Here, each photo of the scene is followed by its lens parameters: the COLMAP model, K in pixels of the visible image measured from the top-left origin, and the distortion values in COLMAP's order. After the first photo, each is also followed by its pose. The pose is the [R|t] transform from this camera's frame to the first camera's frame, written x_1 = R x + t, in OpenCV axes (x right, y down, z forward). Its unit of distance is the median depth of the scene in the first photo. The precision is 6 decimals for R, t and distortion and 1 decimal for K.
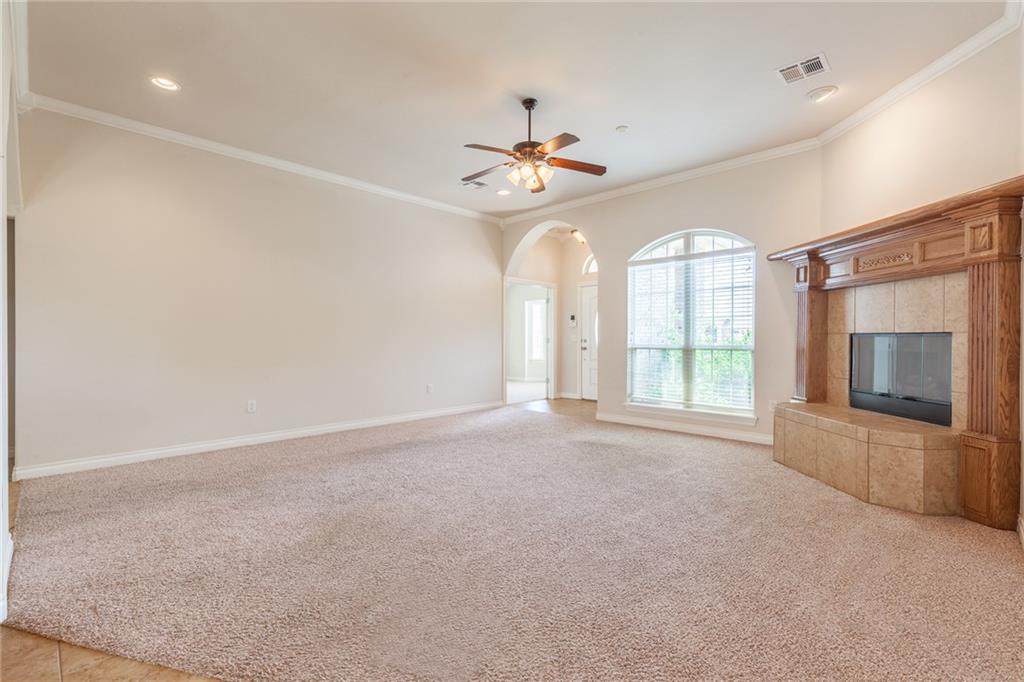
lens RADIAL K [[464.5, 0, 510.9], [0, 464.5, 337.3], [0, 0, 1]] dist [0.012602, -0.000156]
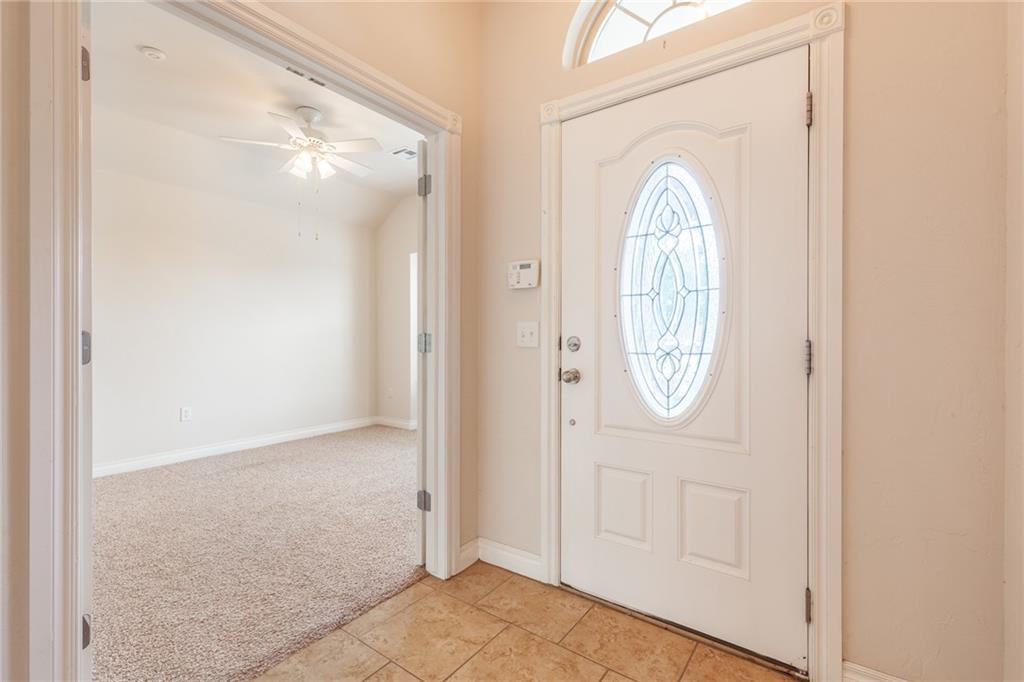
lens RADIAL K [[459.4, 0, 511.4], [0, 459.4, 338.3], [0, 0, 1]] dist [0.001737, -0.000141]
pose [[0.986709, 0.003795, 0.162453, 0.176738], [-0.005228, 0.999951, 0.008396, 0.005201], [-0.162413, -0.009134, 0.986681, 1.534618]]
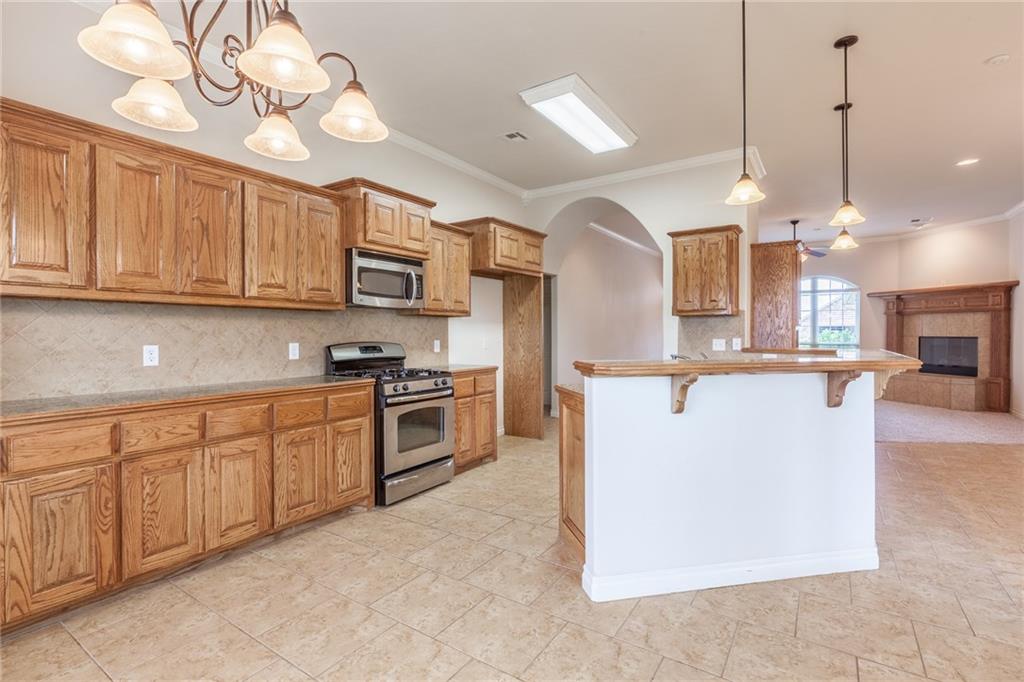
lens RADIAL K [[483.5, 0, 513.1], [0, 483.5, 337.5], [0, 0, 1]] dist [-0.003470, -0.000390]
pose [[0.984622, -0.004329, 0.174642, -1.374240], [0.003479, 0.999981, 0.005172, -0.021722], [-0.174661, -0.004485, 0.984618, -0.751234]]
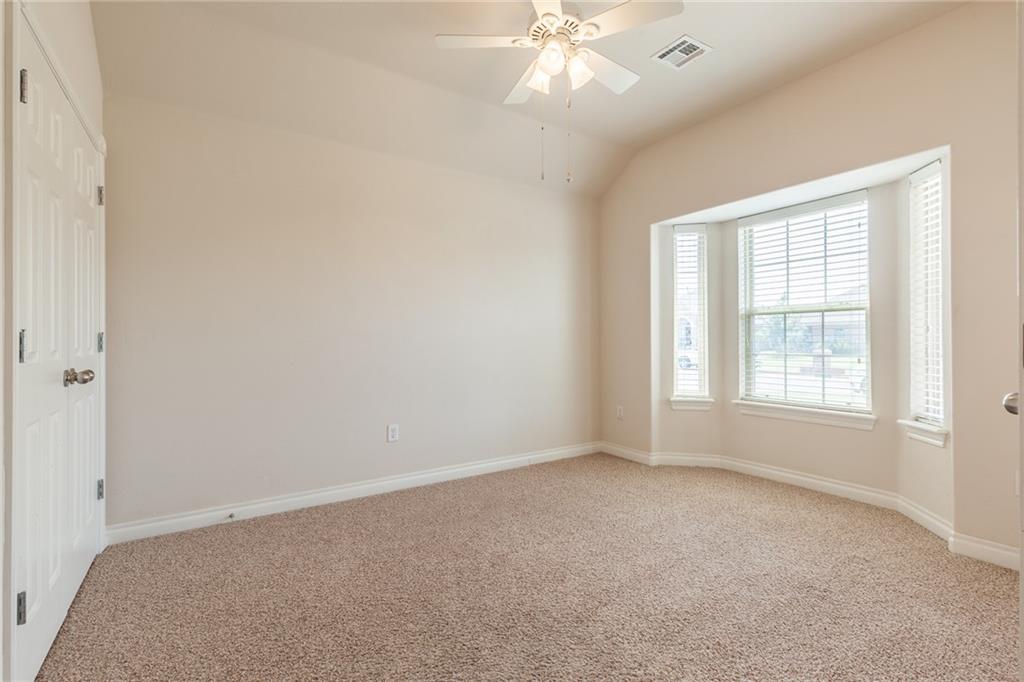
lens RADIAL K [[464.5, 0, 510.9], [0, 464.5, 337.3], [0, 0, 1]] dist [0.012602, -0.000156]
pose [[0.980064, -0.000759, -0.198680, 0.012439], [0.000361, 0.999998, -0.002041, 0.013415], [0.198682, 0.001928, 0.980062, 1.863962]]
